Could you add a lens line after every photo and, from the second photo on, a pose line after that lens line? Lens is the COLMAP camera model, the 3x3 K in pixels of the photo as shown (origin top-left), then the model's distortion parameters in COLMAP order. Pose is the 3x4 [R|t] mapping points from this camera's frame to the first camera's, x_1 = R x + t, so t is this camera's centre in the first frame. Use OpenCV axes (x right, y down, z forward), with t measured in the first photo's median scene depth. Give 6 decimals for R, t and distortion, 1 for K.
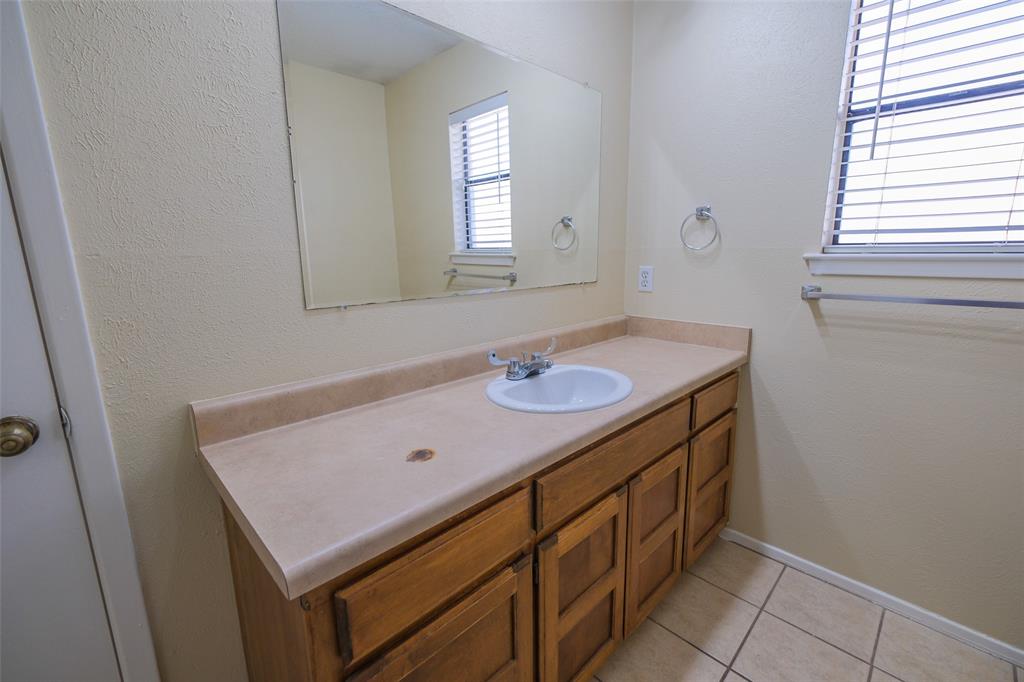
lens RADIAL K [[442.3, 0, 515.5], [0, 442.3, 337.0], [0, 0, 1]] dist [0.000556, -0.000318]
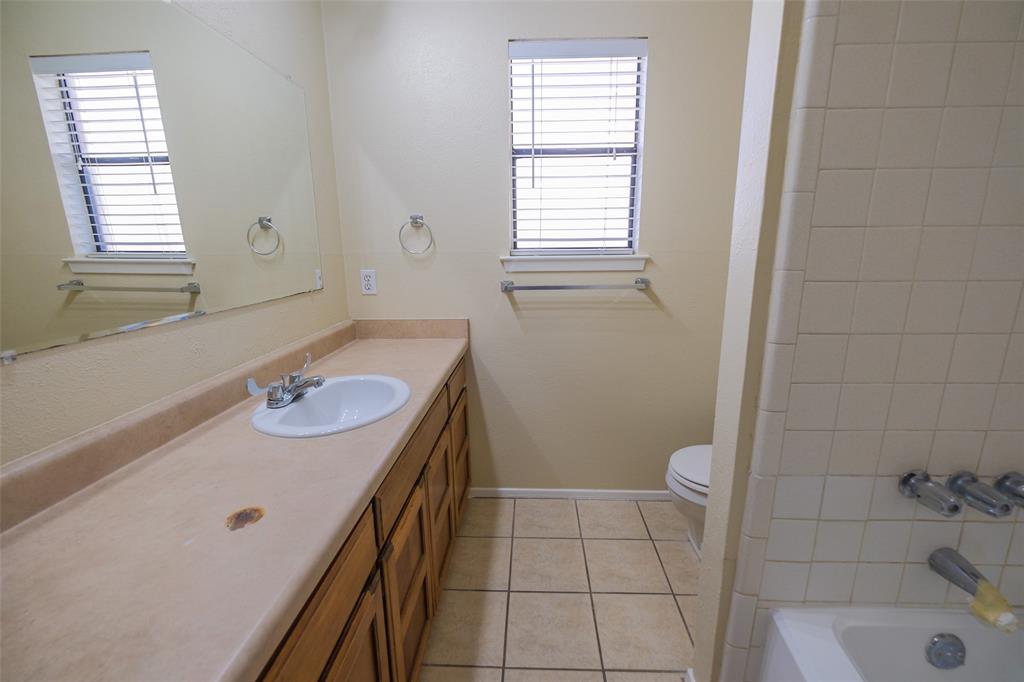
lens RADIAL K [[442.3, 0, 515.5], [0, 442.3, 337.0], [0, 0, 1]] dist [0.000556, -0.000318]
pose [[0.736071, -0.139121, 0.662453, -0.176613], [0.133341, 0.989277, 0.059598, -0.024753], [-0.663641, 0.044464, 0.746729, 0.018679]]
